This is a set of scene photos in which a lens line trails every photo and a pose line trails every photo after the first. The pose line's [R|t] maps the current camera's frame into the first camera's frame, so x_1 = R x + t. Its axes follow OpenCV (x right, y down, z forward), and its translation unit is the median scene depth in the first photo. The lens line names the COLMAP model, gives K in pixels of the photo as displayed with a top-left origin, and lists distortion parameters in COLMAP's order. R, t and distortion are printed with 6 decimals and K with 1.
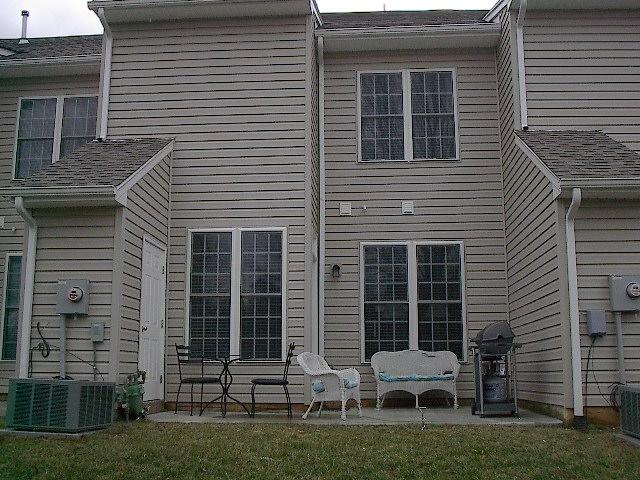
lens RADIAL K [[703.2, 0, 334.2], [0, 703.2, 240.8], [0, 0, 1]] dist [-0.145532, 0.182531]
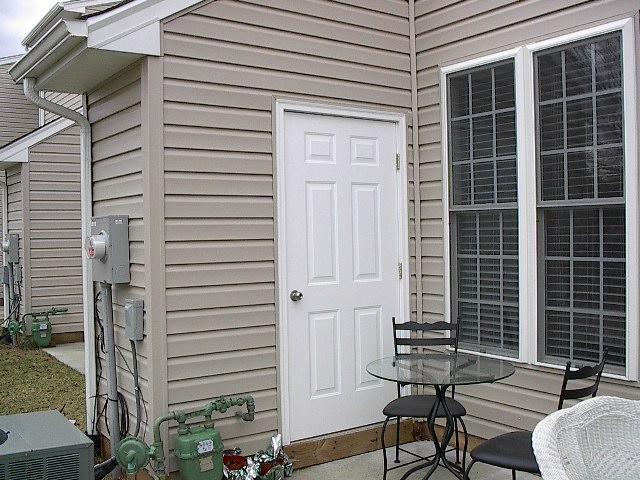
lens RADIAL K [[703.2, 0, 334.2], [0, 703.2, 240.8], [0, 0, 1]] dist [-0.145532, 0.182531]
pose [[0.630027, 0.008467, -0.776527, 0.113514], [0.149917, 0.979805, 0.132317, 0.024670], [0.761966, -0.199777, 0.616034, 0.648658]]
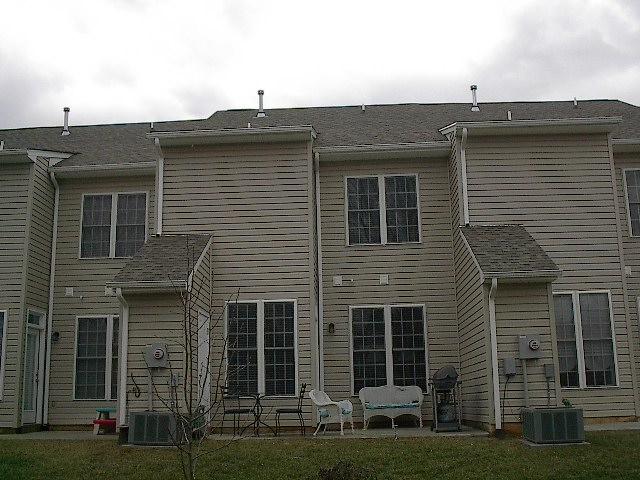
lens RADIAL K [[703.2, 0, 334.2], [0, 703.2, 240.8], [0, 0, 1]] dist [-0.145532, 0.182531]
pose [[0.999456, -0.014741, 0.029493, -0.033558], [0.015965, 0.999003, -0.041700, -0.076432], [-0.028849, 0.042148, 0.998695, -0.397937]]
